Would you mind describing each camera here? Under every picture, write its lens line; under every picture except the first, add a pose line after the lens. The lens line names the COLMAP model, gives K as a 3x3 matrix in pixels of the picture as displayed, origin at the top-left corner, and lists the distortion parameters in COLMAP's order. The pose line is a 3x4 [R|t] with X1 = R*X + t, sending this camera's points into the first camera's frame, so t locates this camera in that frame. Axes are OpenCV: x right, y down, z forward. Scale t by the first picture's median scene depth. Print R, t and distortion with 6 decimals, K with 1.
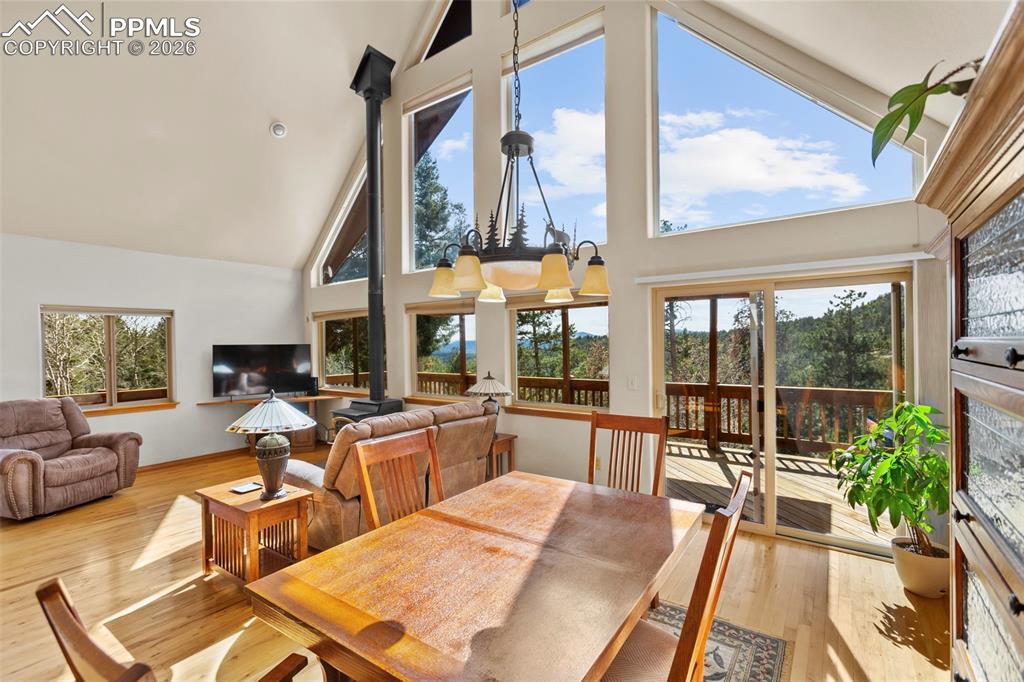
lens RADIAL K [[454.5, 0, 513.4], [0, 454.5, 345.6], [0, 0, 1]] dist [0.001825, 0.004113]
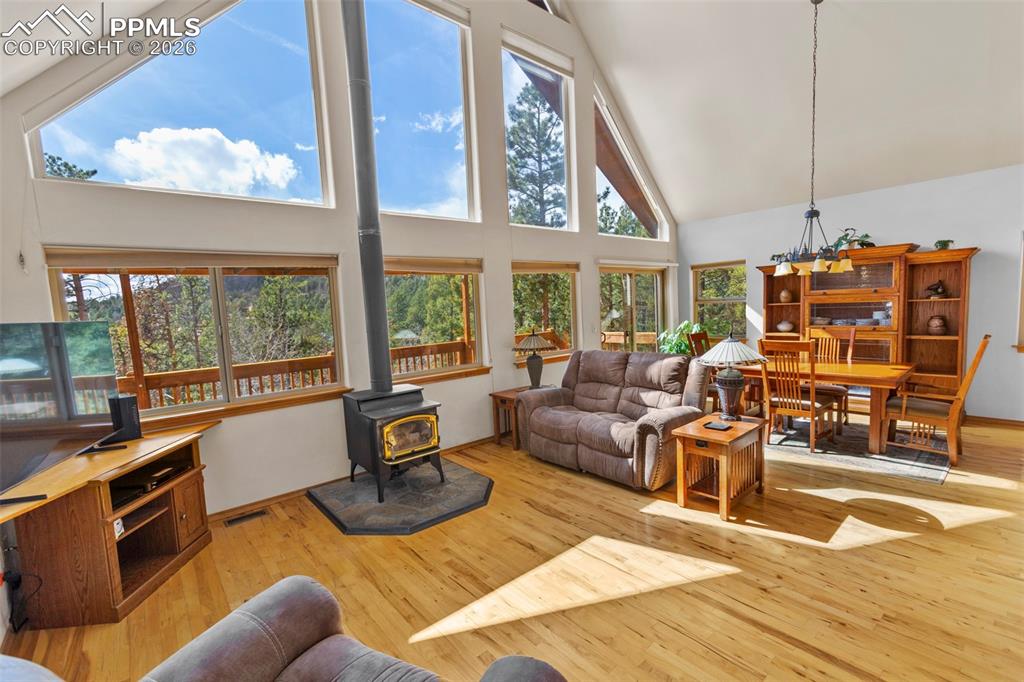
lens RADIAL K [[454.5, 0, 511.7], [0, 454.5, 344.8], [0, 0, 1]] dist [0.001825, 0.004113]
pose [[0.240515, -0.085311, 0.966889, -0.894607], [0.052695, 0.995809, 0.074754, 0.008365], [-0.969214, 0.032971, 0.244003, 0.625278]]
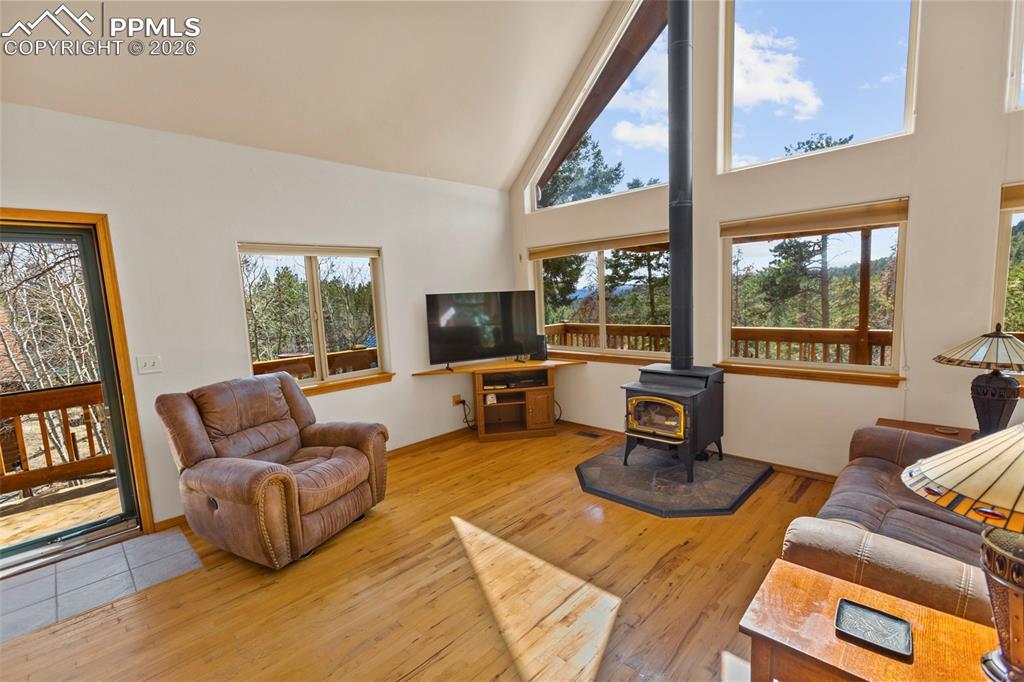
lens RADIAL K [[454.5, 0, 512.3], [0, 454.5, 341.8], [0, 0, 1]] dist [0.001825, 0.004113]
pose [[0.989874, -0.015444, -0.141104, -0.439345], [0.029879, 0.994462, 0.100758, 0.005054], [0.138766, -0.103953, 0.984854, 0.301297]]
